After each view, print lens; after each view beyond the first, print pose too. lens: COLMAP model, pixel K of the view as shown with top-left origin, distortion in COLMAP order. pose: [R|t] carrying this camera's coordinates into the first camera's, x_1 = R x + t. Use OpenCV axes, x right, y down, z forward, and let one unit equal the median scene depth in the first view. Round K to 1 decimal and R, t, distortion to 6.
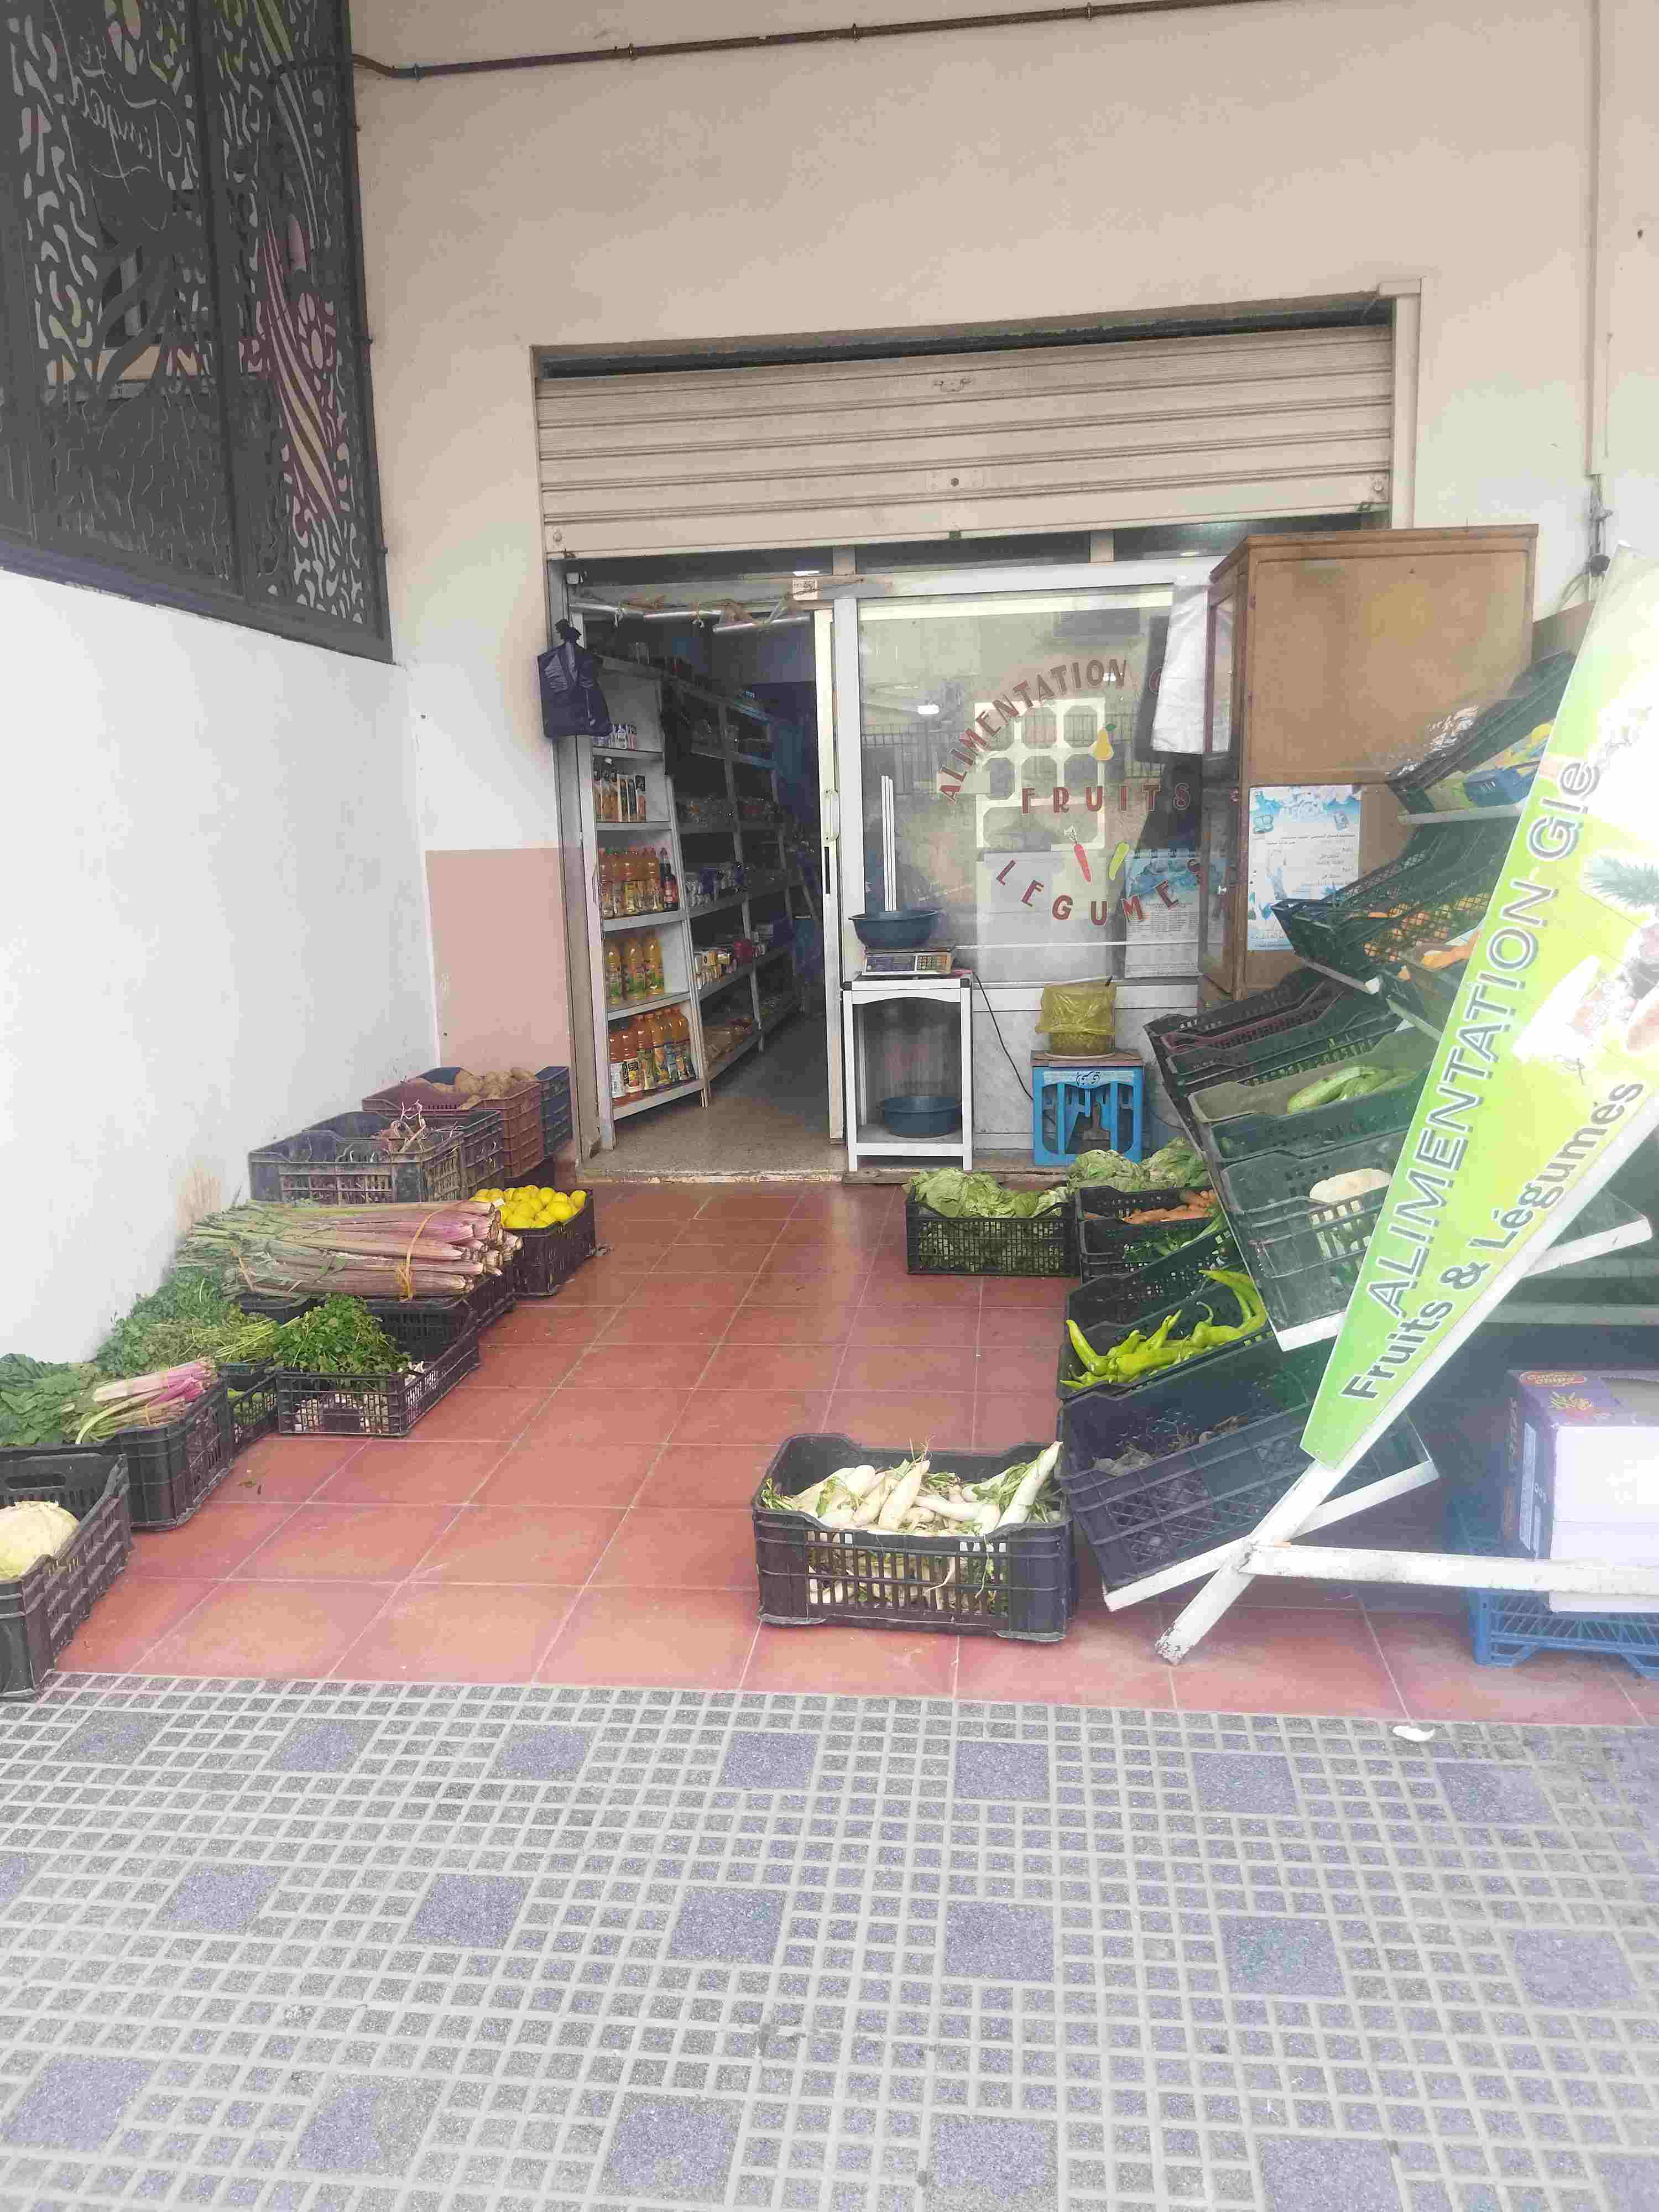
lens RADIAL K [[1666.2, 0, 829.5], [0, 1666.2, 1106.0], [0, 0, 1]] dist [0.109973, -0.166264]
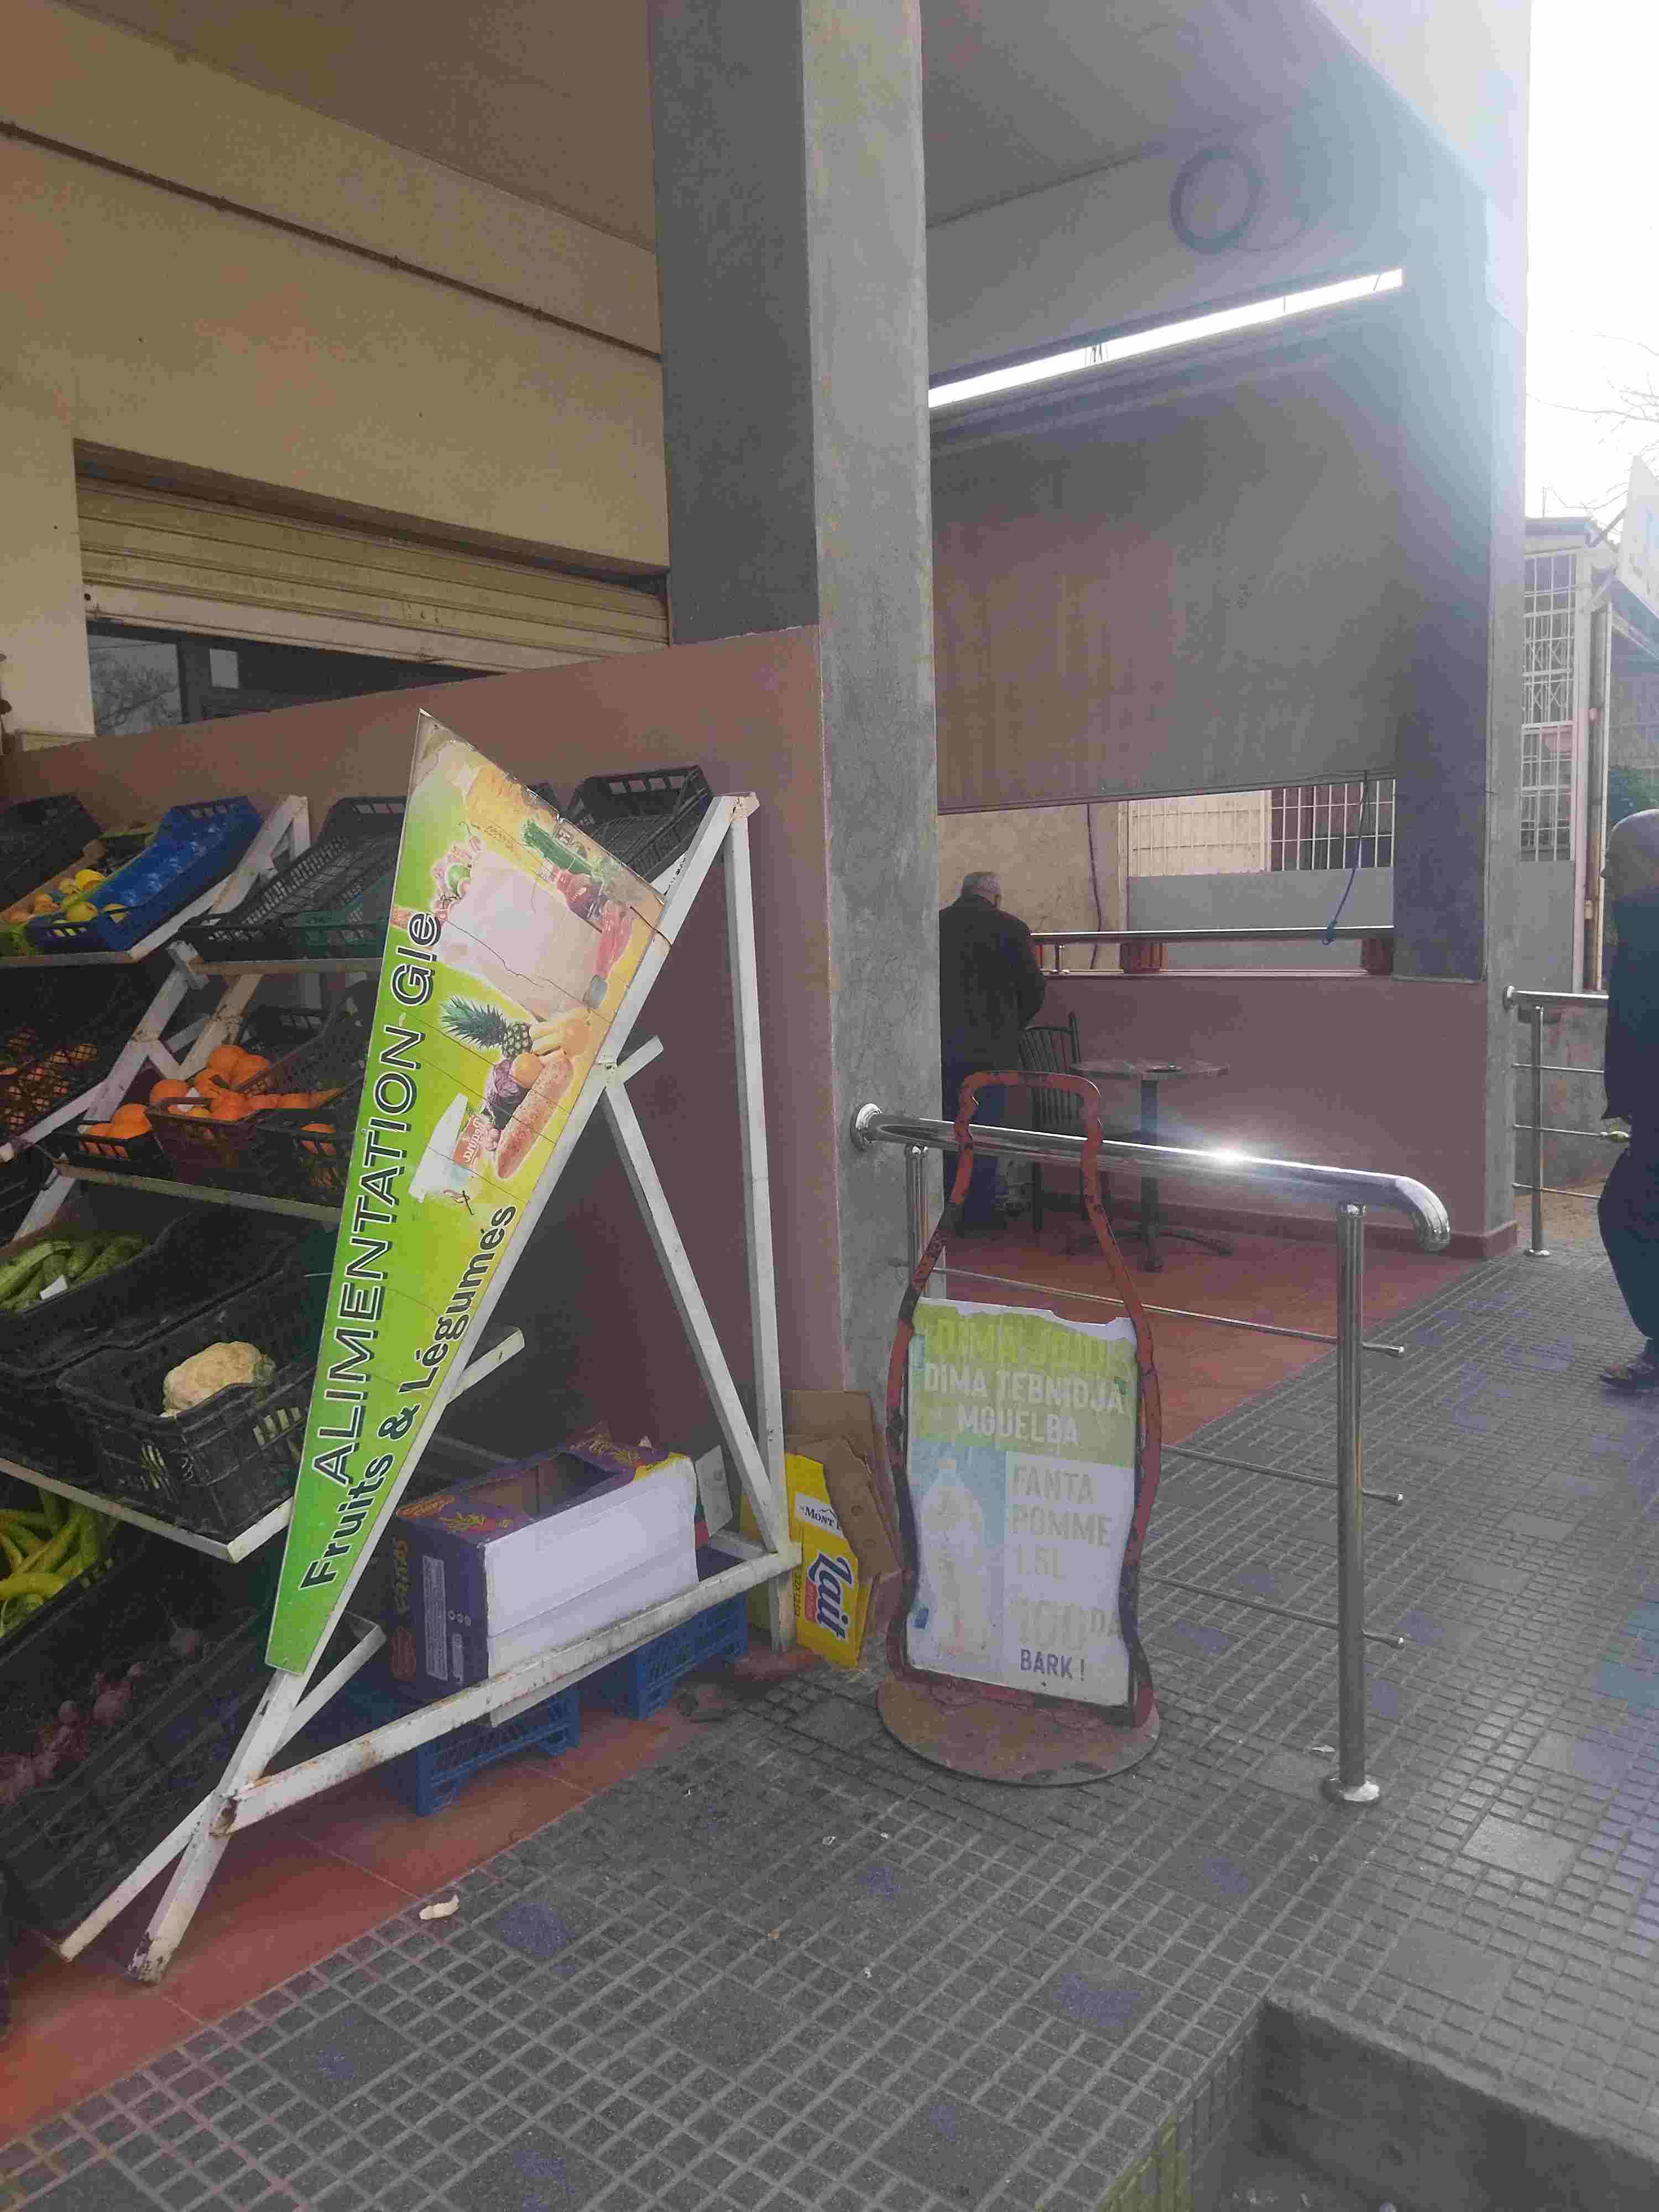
lens RADIAL K [[1666.2, 0, 829.5], [0, 1666.2, 1106.0], [0, 0, 1]] dist [0.109973, -0.166264]
pose [[0.512671, -0.081713, 0.854688, -0.317533], [0.156197, 0.987726, 0.000740, -0.044076], [-0.844257, 0.133120, 0.519142, 0.249807]]
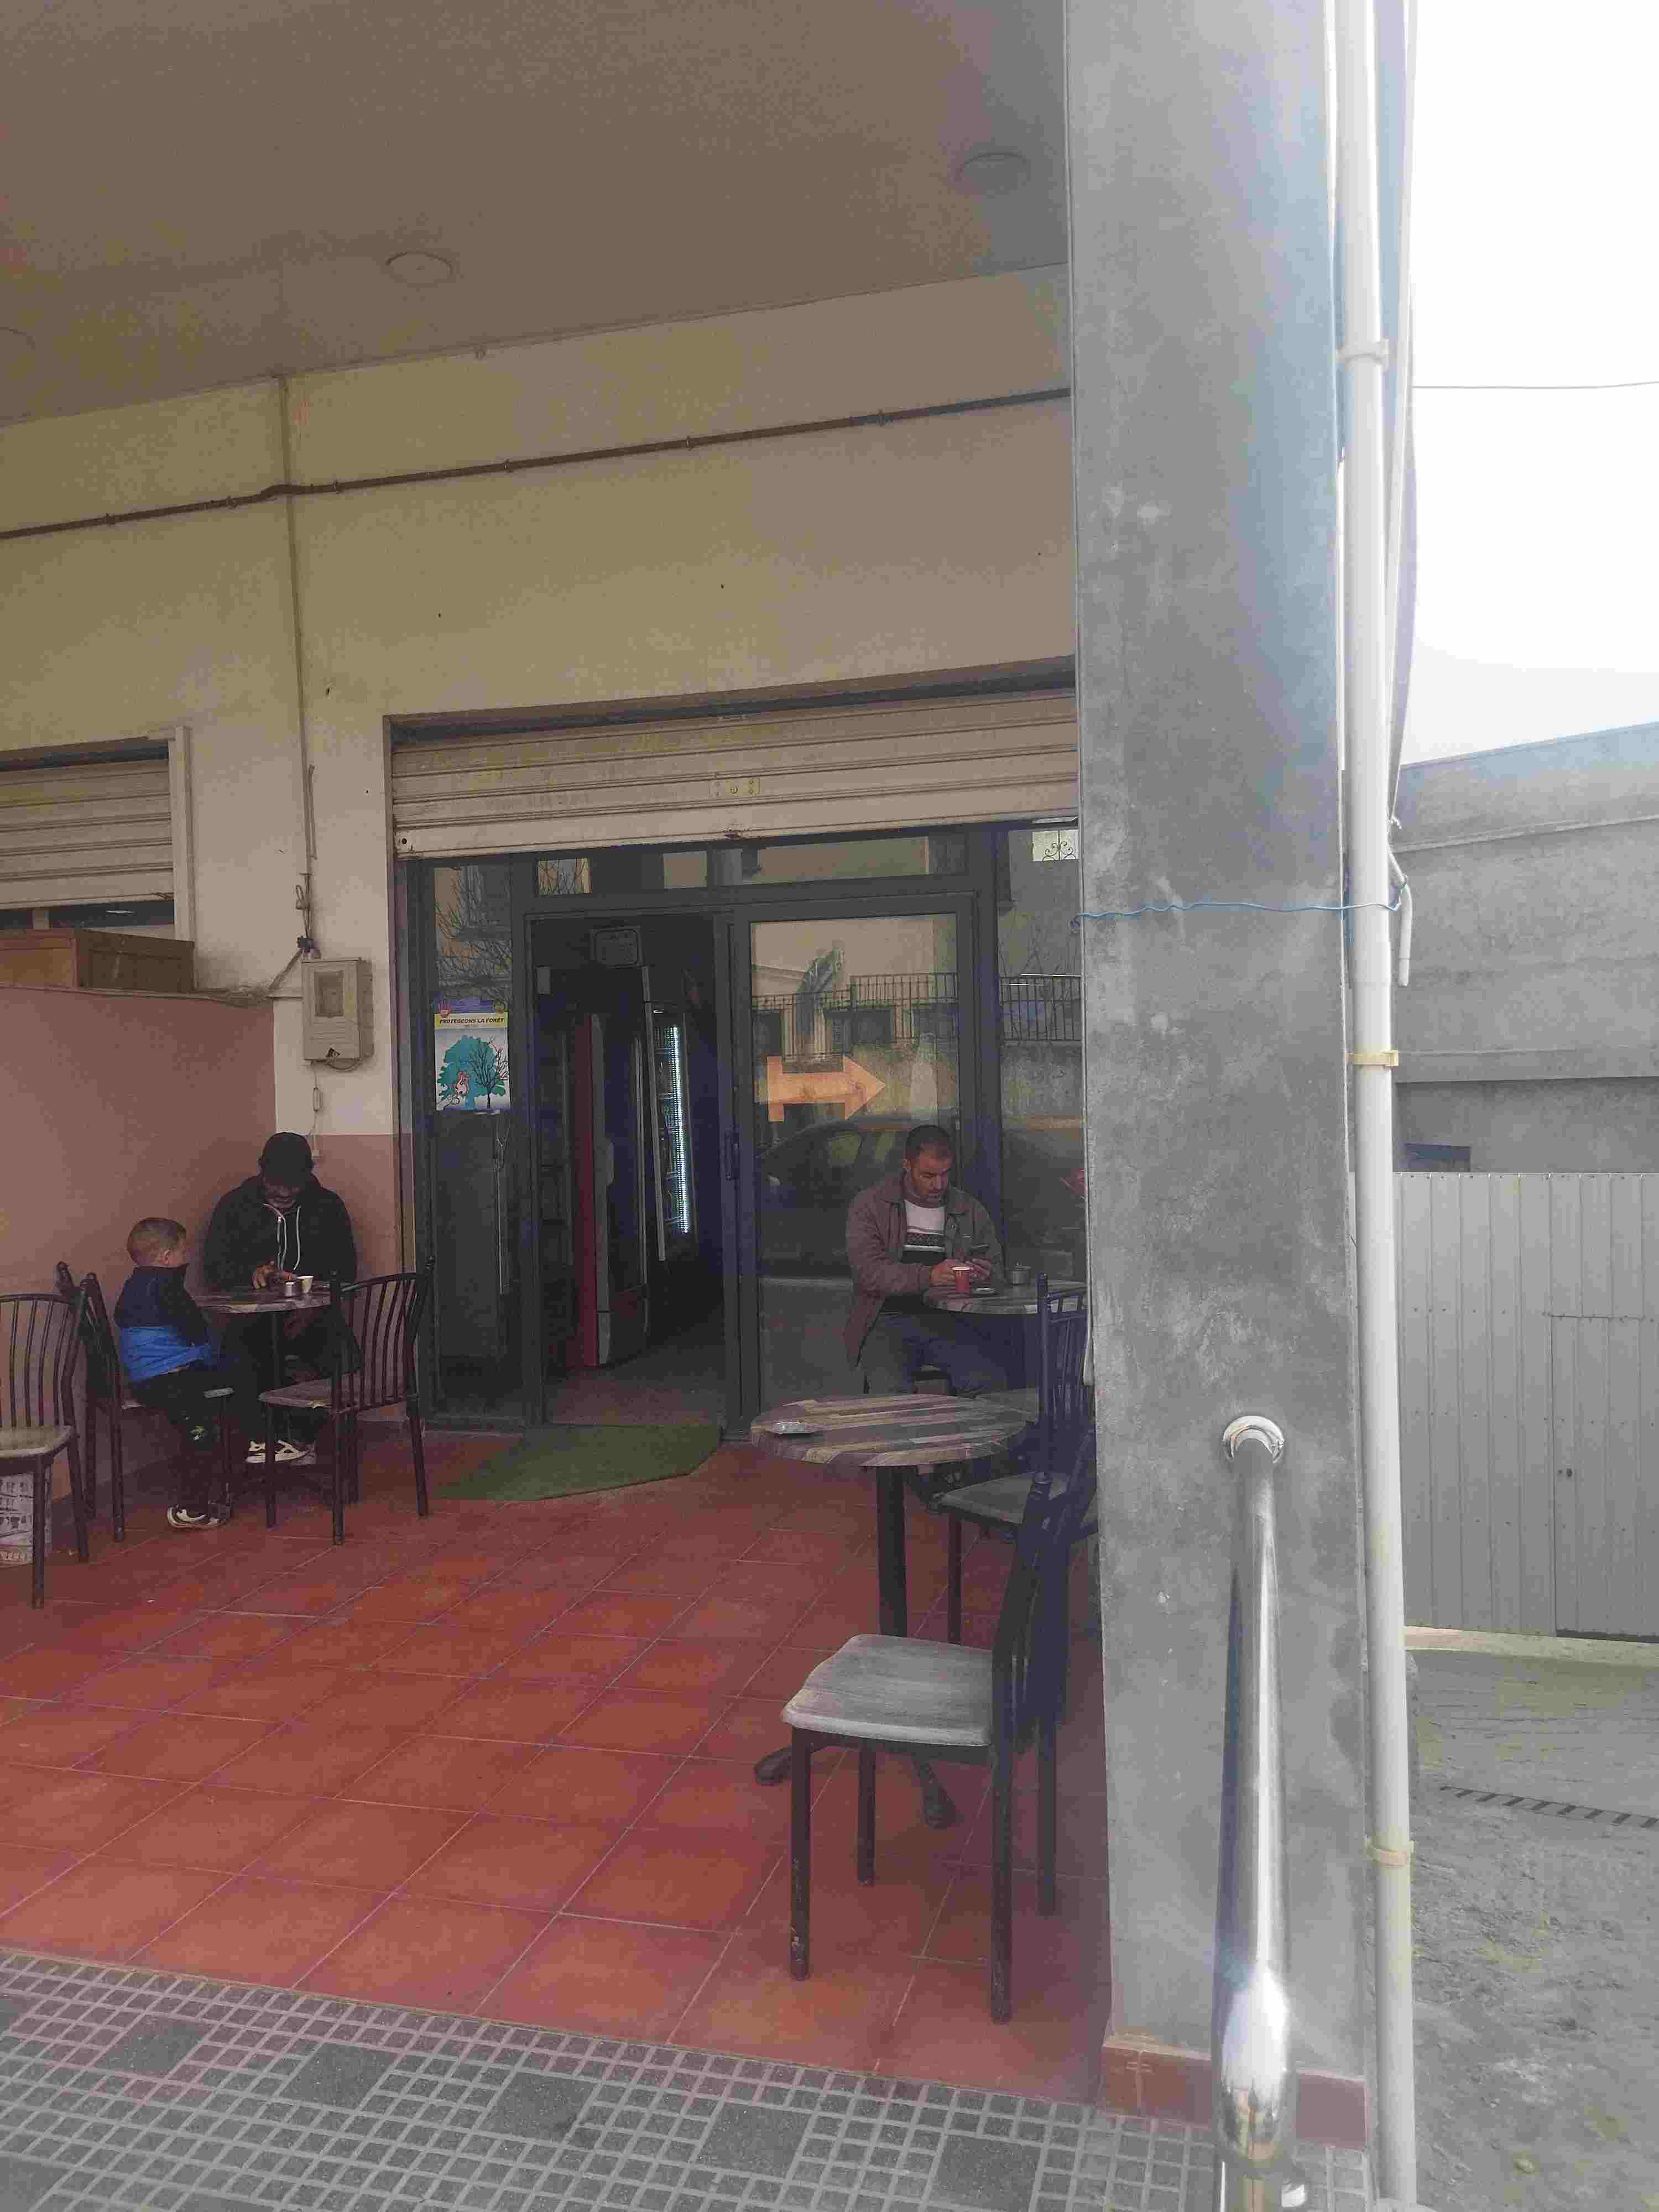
lens RADIAL K [[1734.7, 0, 829.5], [0, 1734.7, 1106.0], [0, 0, 1]] dist [0.040327, 0.000825]
pose [[0.987350, 0.016421, -0.157705, 1.844692], [-0.043703, 0.984280, -0.171124, -0.016595], [0.152416, 0.175852, 0.972546, -0.241777]]
